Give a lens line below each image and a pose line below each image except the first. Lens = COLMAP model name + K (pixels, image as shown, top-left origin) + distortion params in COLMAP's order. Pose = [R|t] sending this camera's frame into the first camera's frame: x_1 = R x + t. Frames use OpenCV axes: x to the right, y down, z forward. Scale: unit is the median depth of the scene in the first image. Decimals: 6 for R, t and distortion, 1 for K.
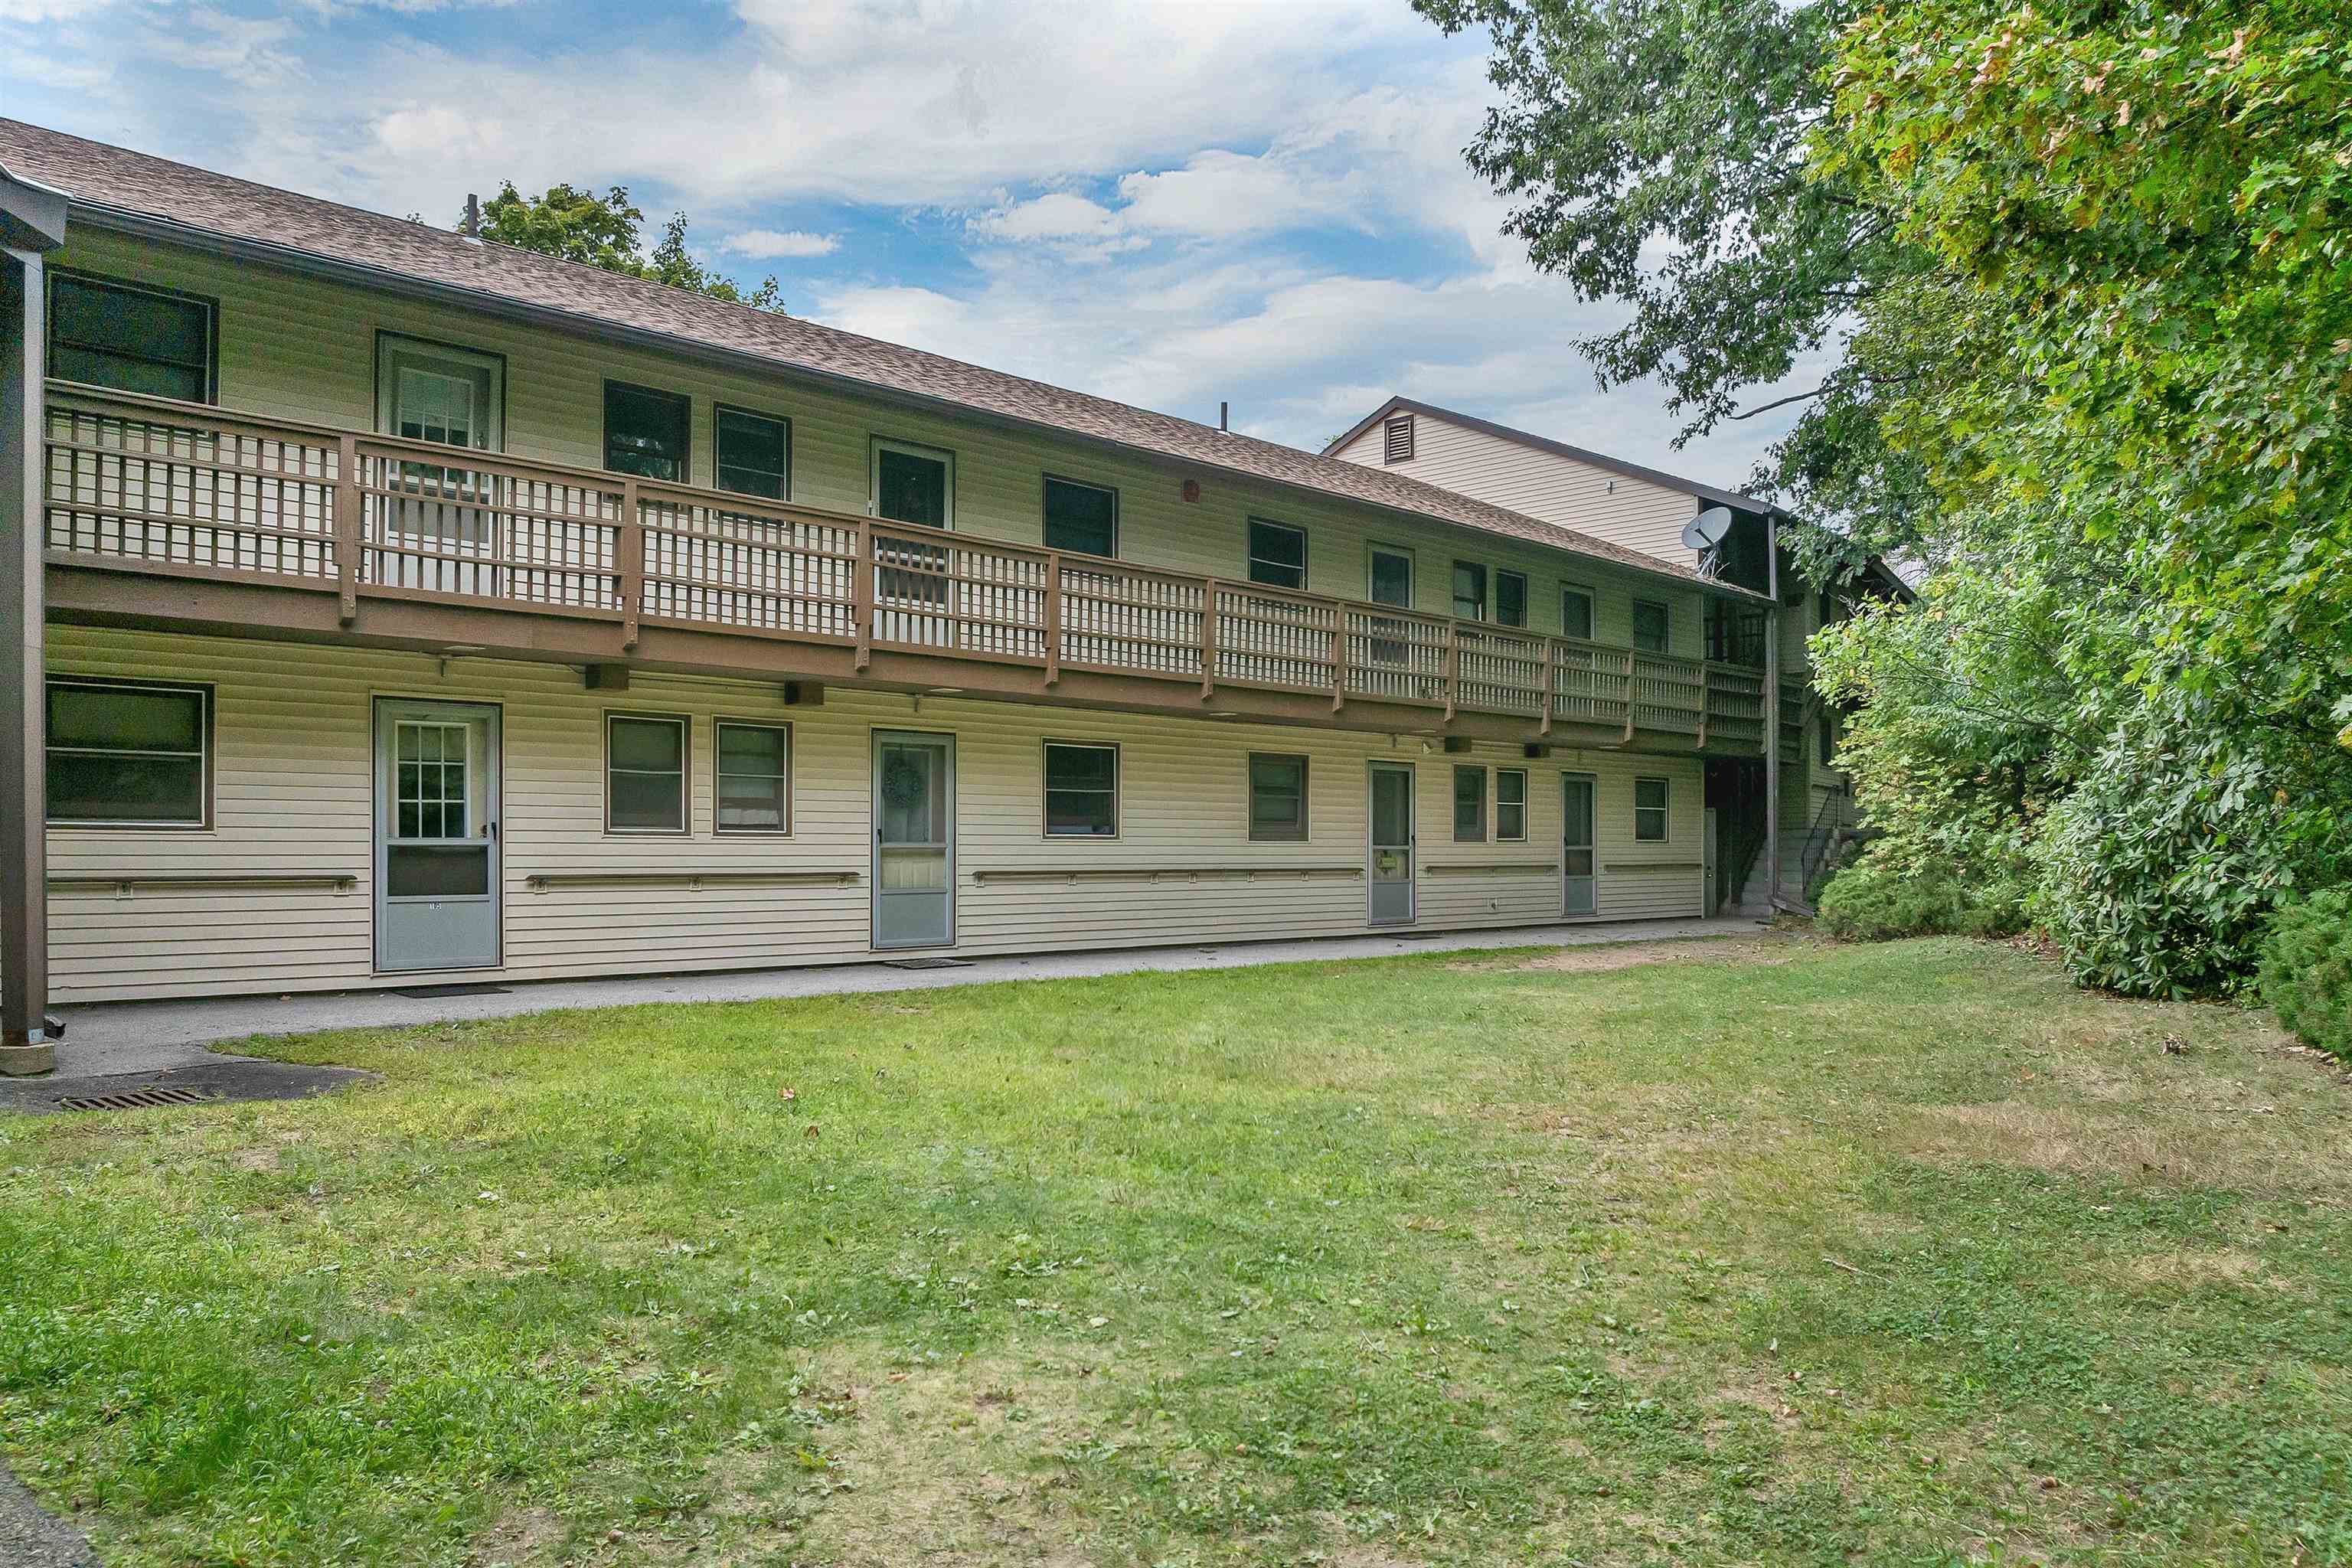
lens RADIAL K [[1648.7, 0, 1193.3], [0, 1648.7, 839.3], [0, 0, 1]] dist [-0.020941, -0.047870]
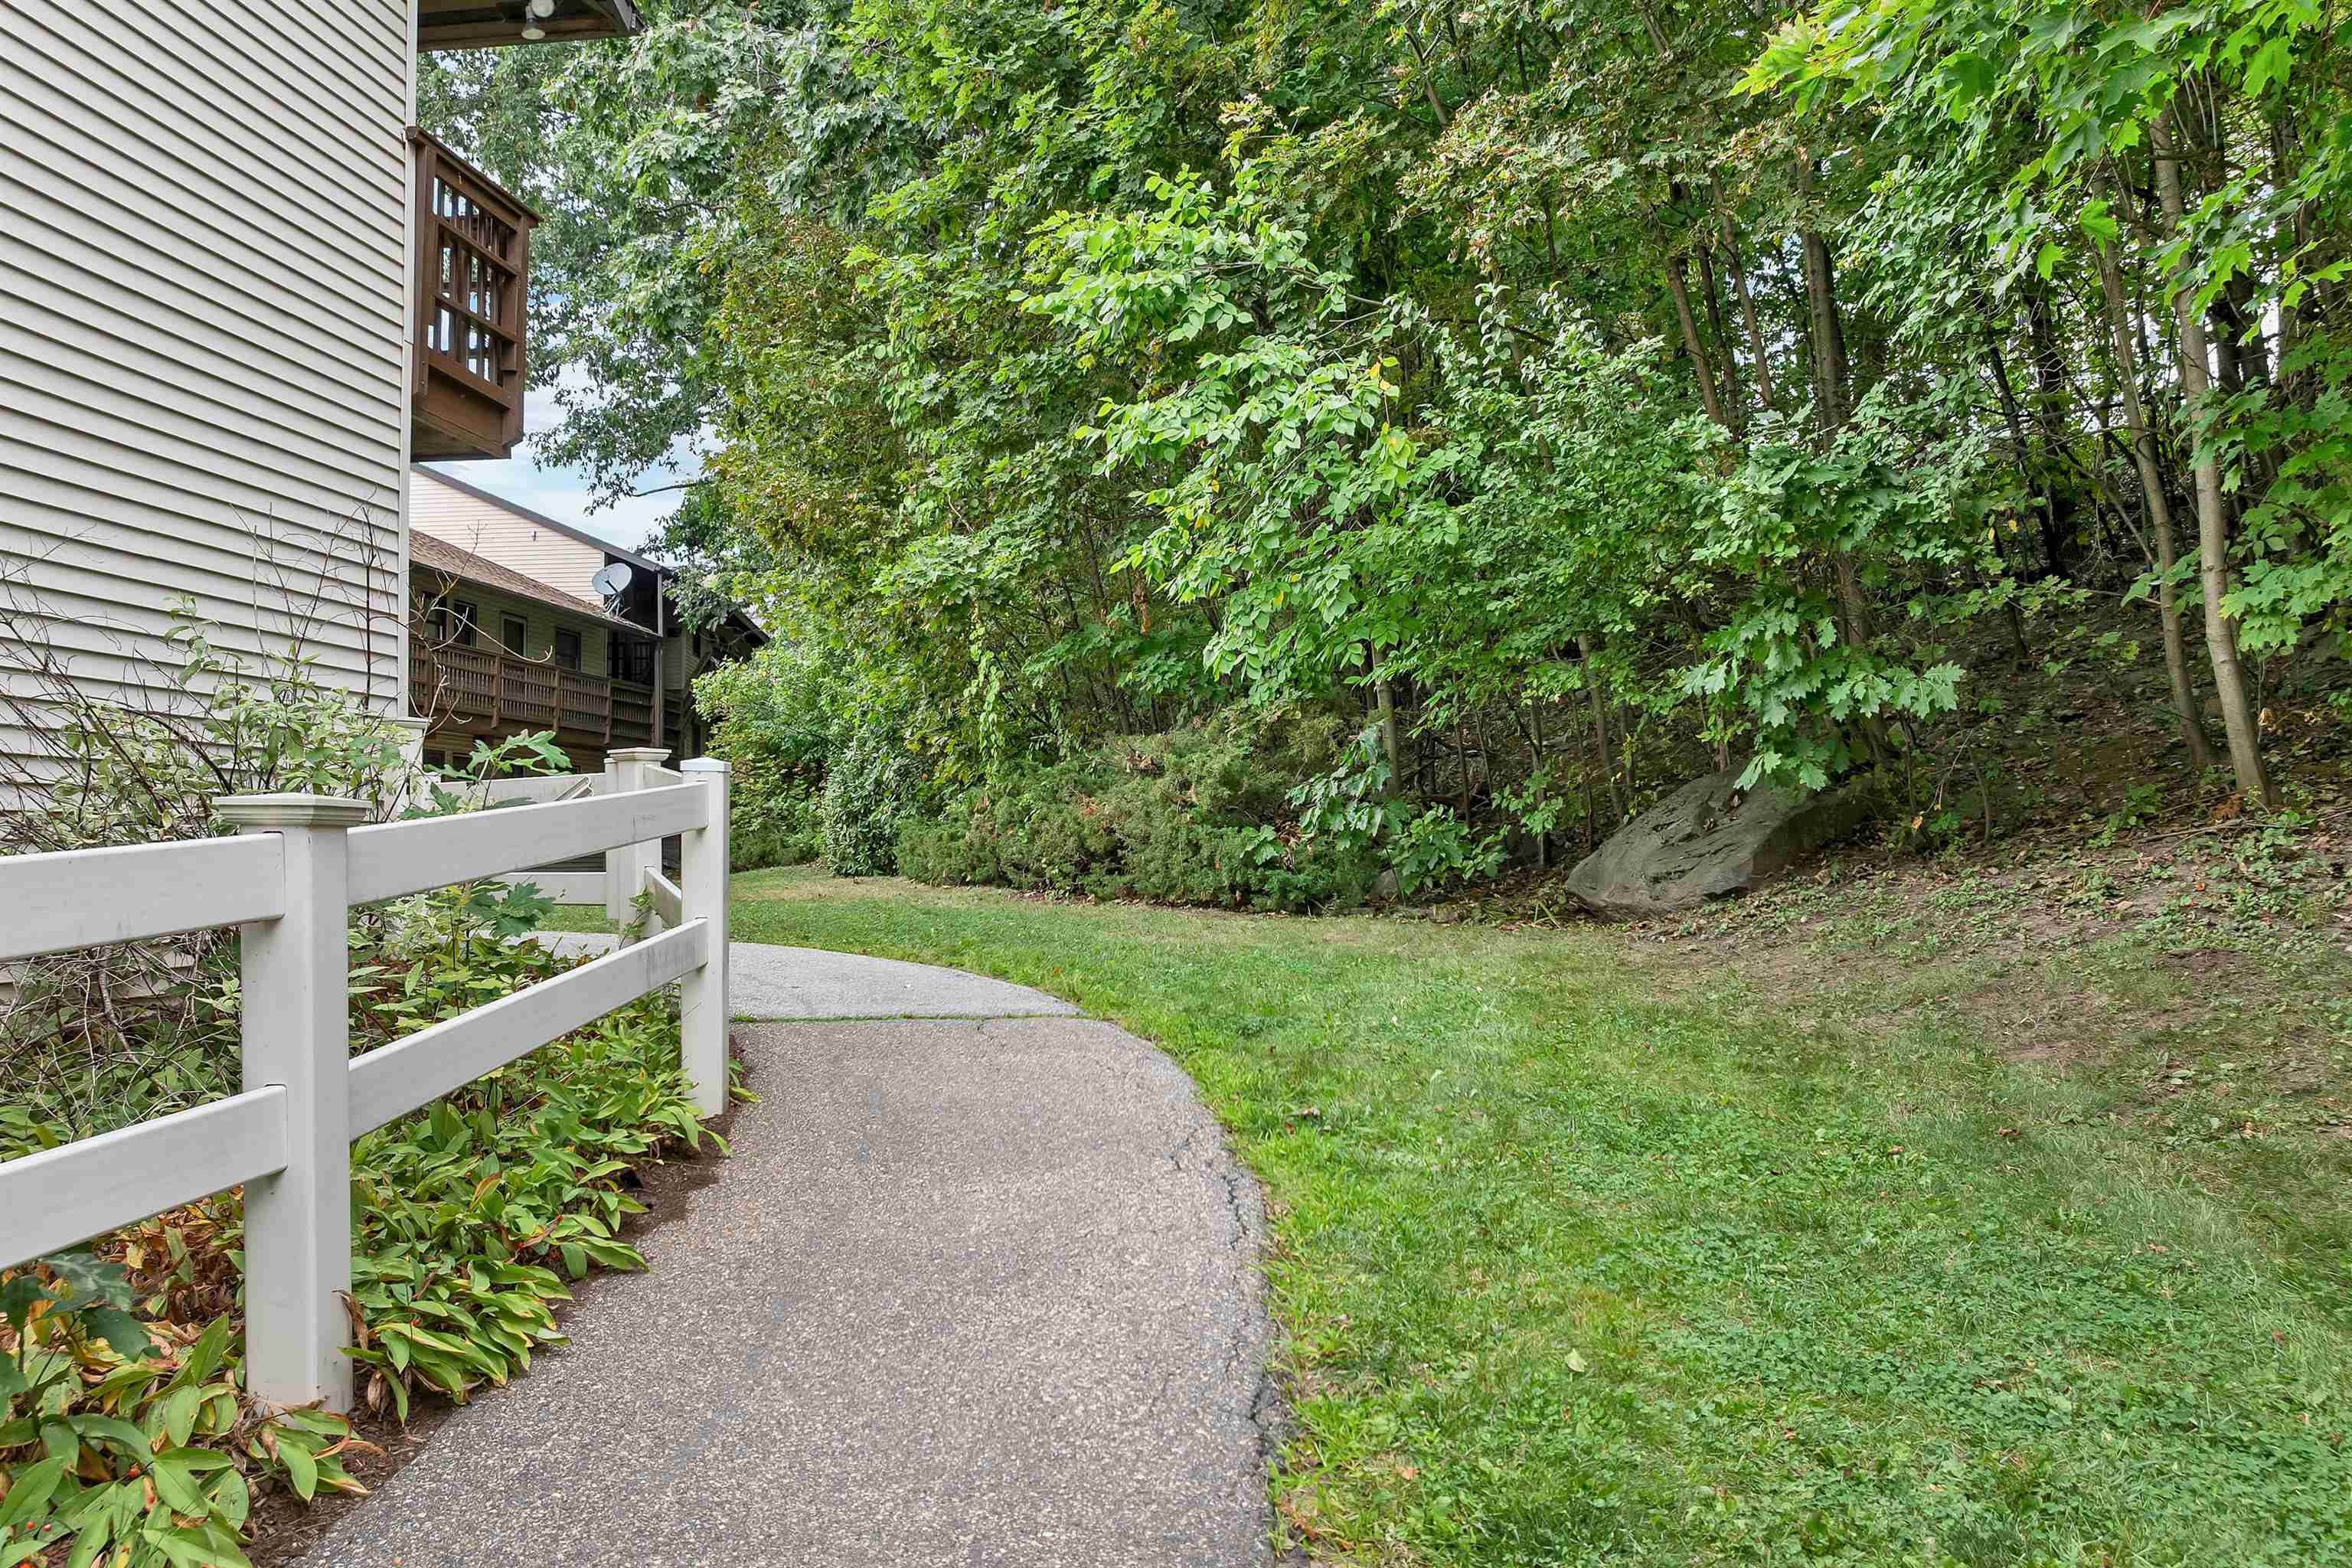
lens RADIAL K [[1648.7, 0, 1193.3], [0, 1648.7, 839.3], [0, 0, 1]] dist [-0.020941, -0.047870]
pose [[0.787035, 0.005370, 0.616885, -0.148923], [-0.004979, 0.999985, -0.002353, 0.024742], [-0.616889, -0.001219, 0.787050, -0.369411]]
